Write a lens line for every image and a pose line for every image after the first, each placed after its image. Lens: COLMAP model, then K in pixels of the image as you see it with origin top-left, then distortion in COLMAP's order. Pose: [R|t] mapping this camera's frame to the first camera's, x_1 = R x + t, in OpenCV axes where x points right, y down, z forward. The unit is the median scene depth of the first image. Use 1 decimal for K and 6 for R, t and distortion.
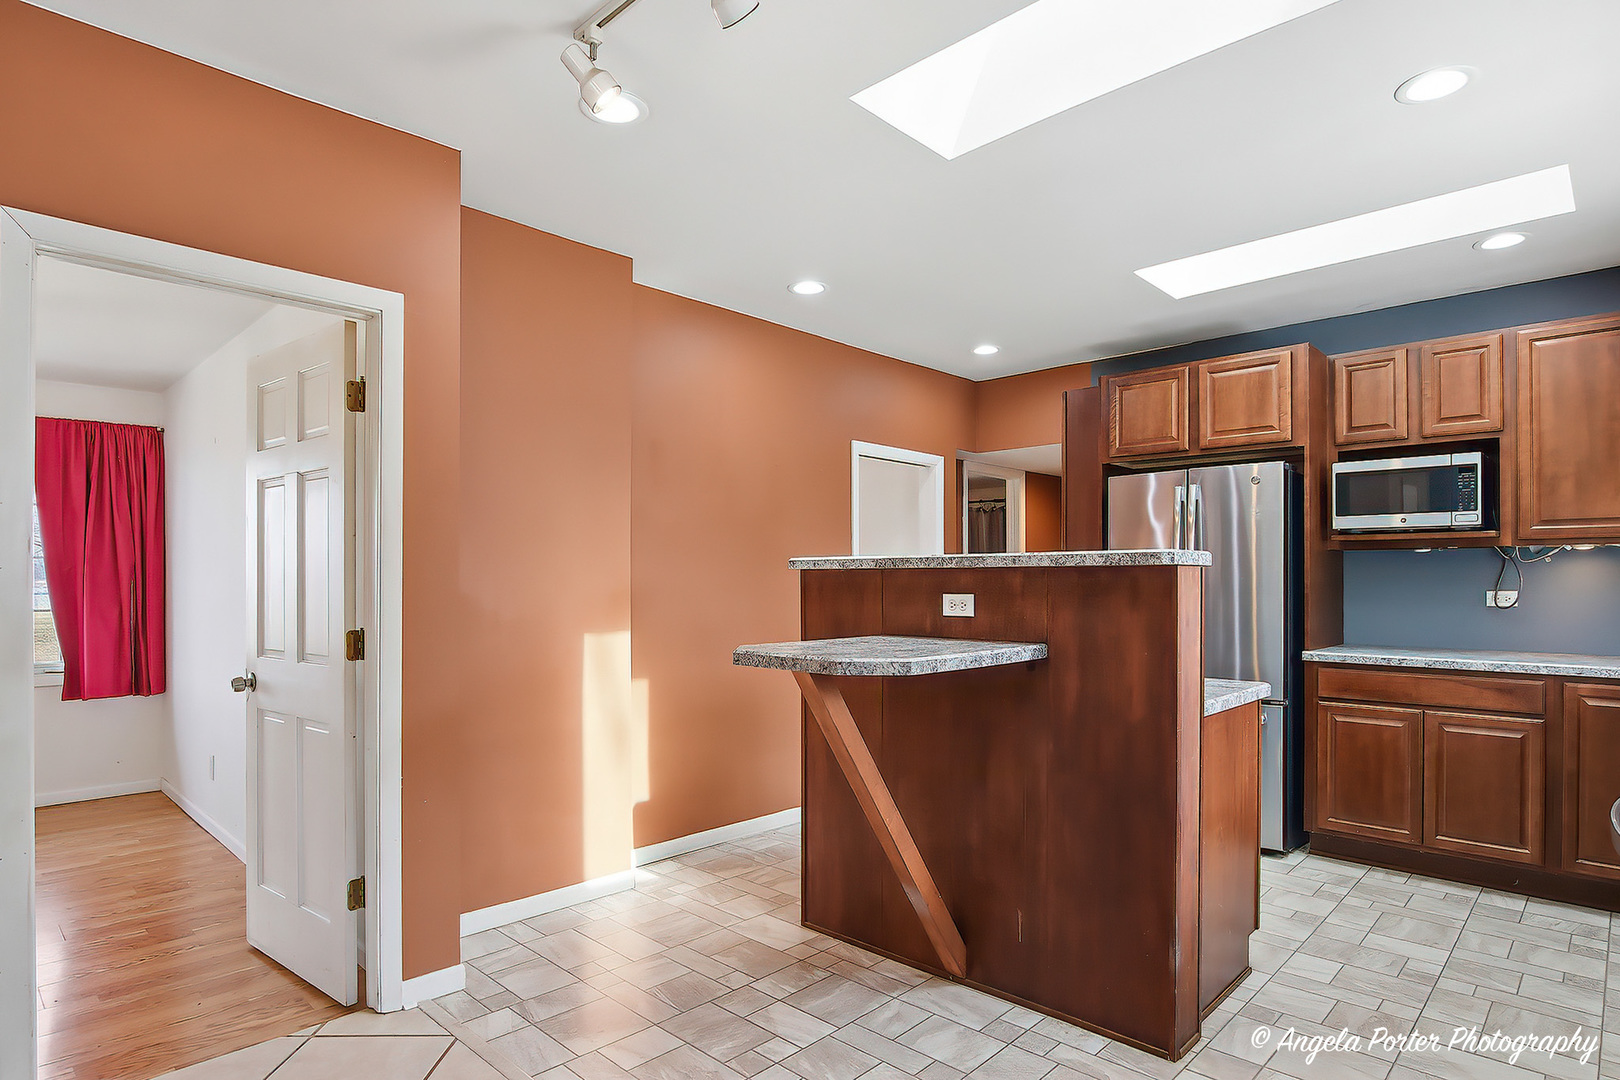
lens RADIAL K [[876.8, 0, 795.8], [0, 876.8, 579.7], [0, 0, 1]] dist [-0.022759, 0.003803]
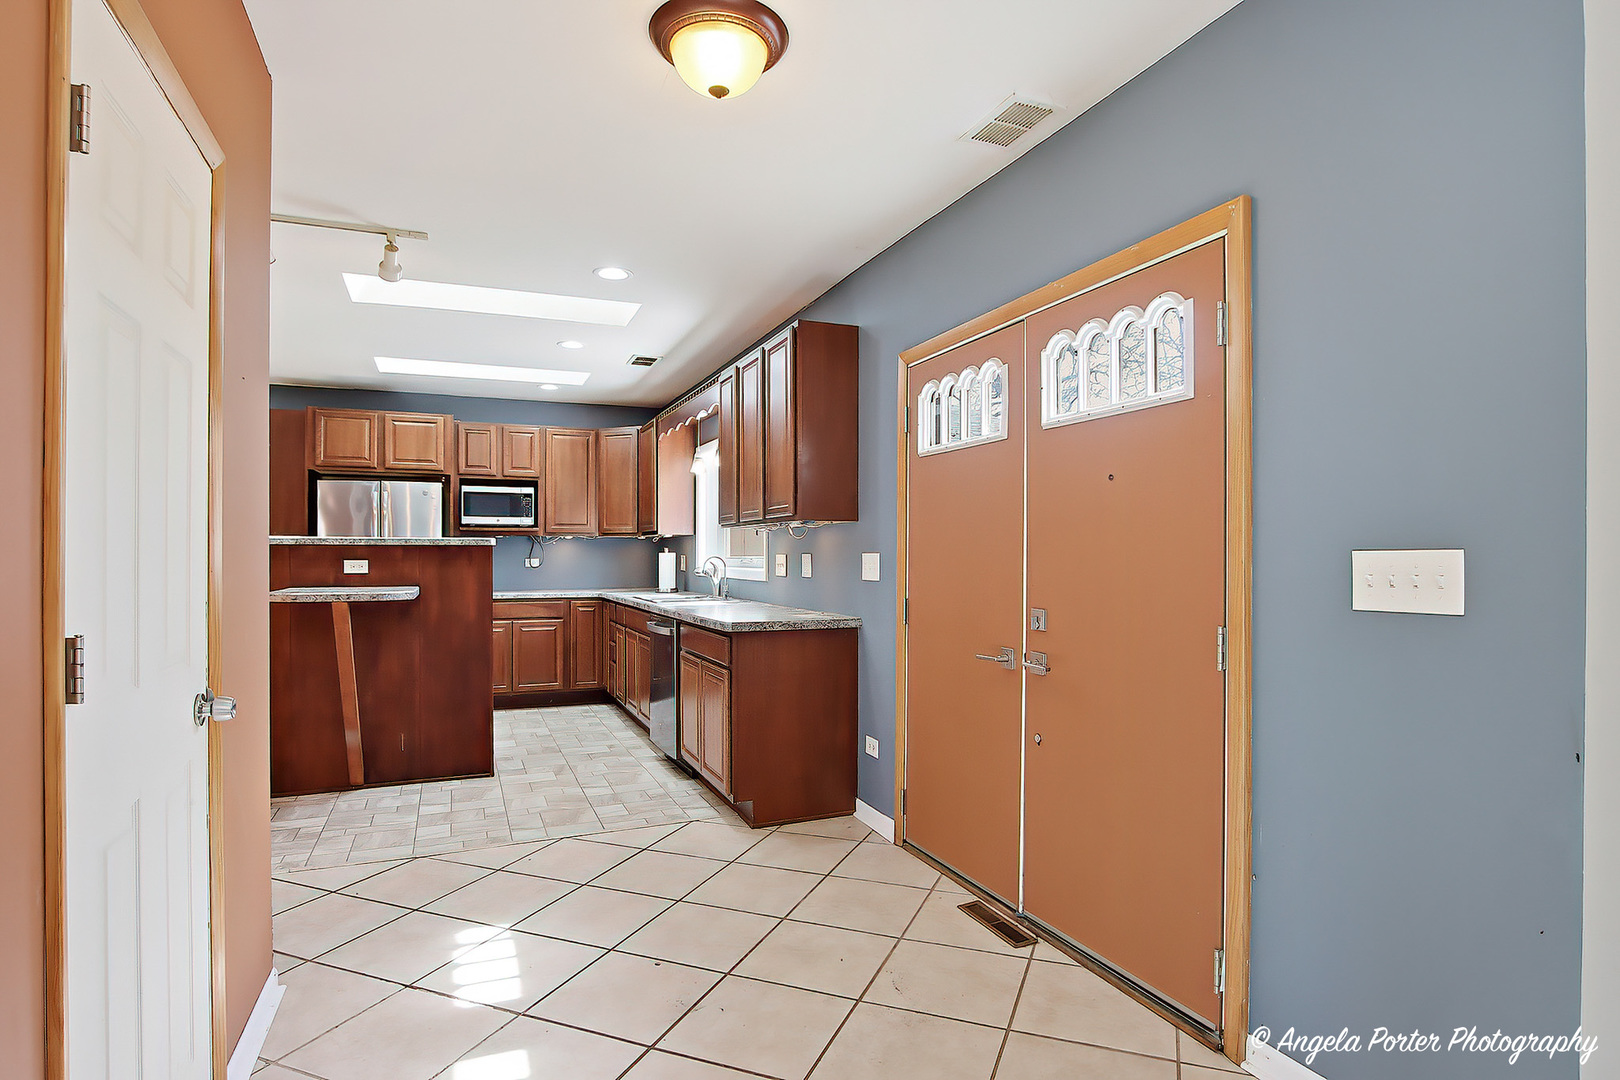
lens RADIAL K [[876.8, 0, 814.7], [0, 876.8, 555.6], [0, 0, 1]] dist [-0.022759, 0.003803]
pose [[0.393590, -0.000583, 0.919286, -0.779446], [-0.000932, 0.999999, 0.001033, 0.003839], [-0.919285, -0.001263, 0.393589, -0.367450]]
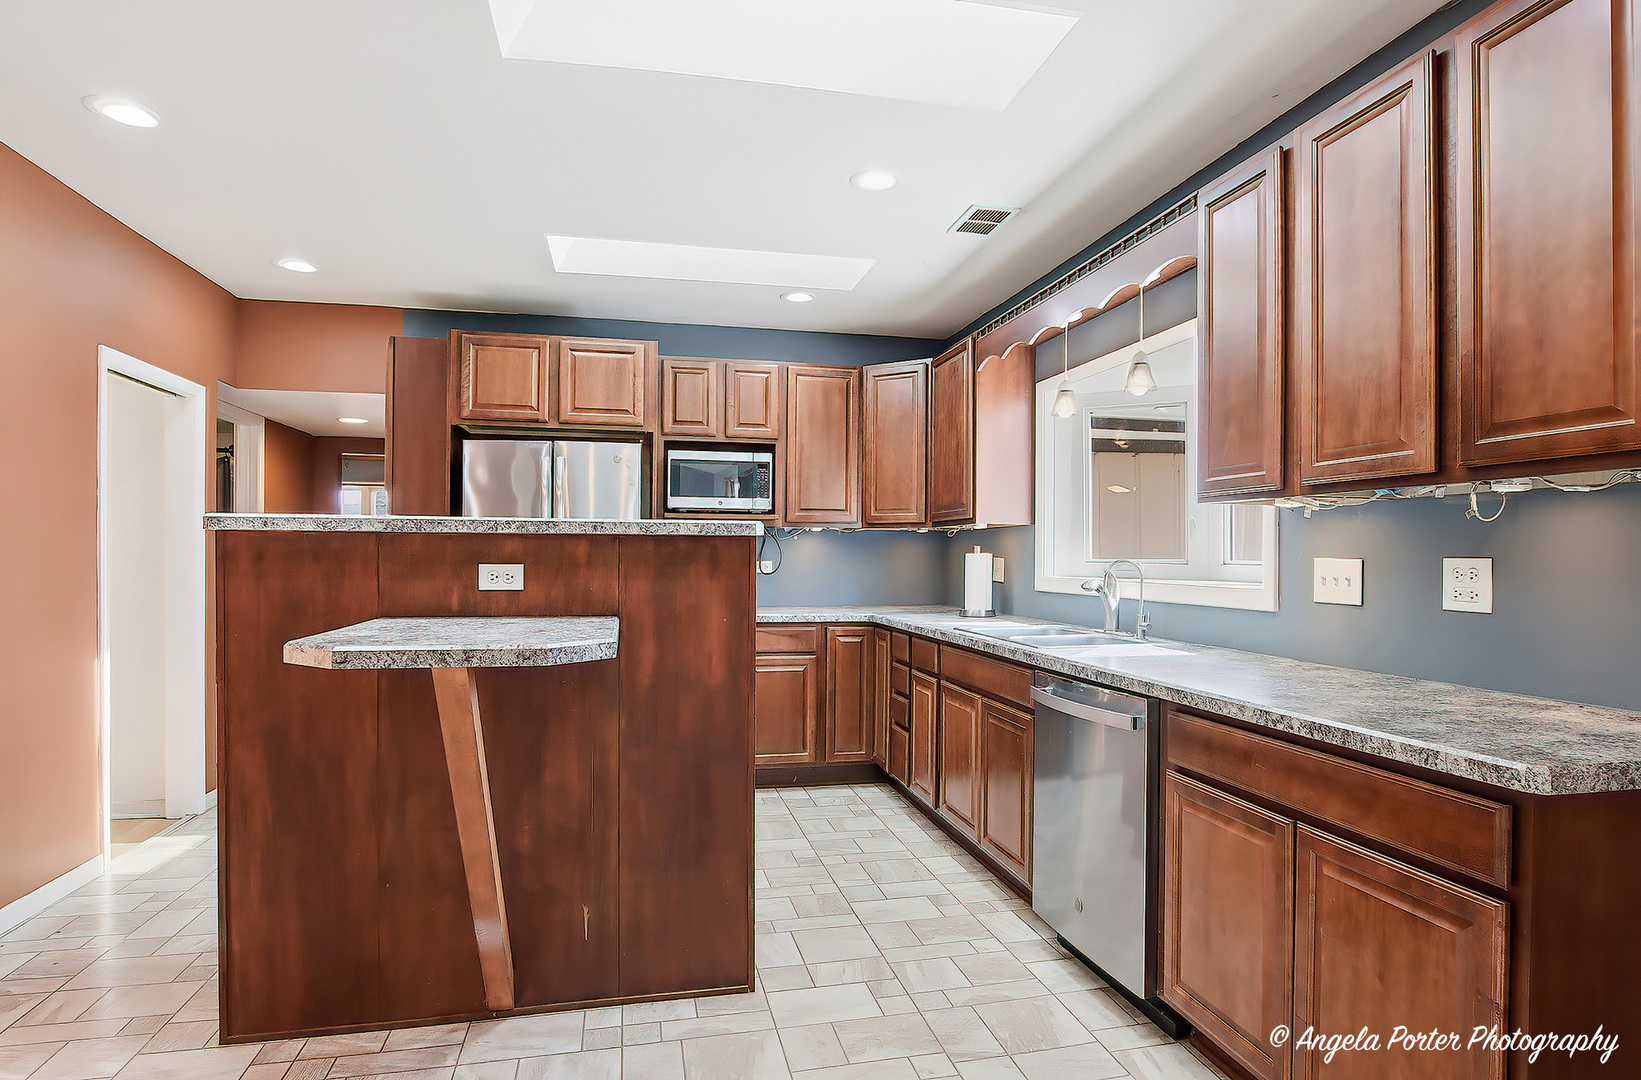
lens RADIAL K [[893.5, 0, 829.5], [0, 893.5, 551.3], [0, 0, 1]] dist [-0.033788, 0.002728]
pose [[0.540132, 0.007859, 0.841543, -0.285559], [-0.007327, 0.999962, -0.004636, 0.004240], [-0.841548, -0.003662, 0.540170, 0.201480]]
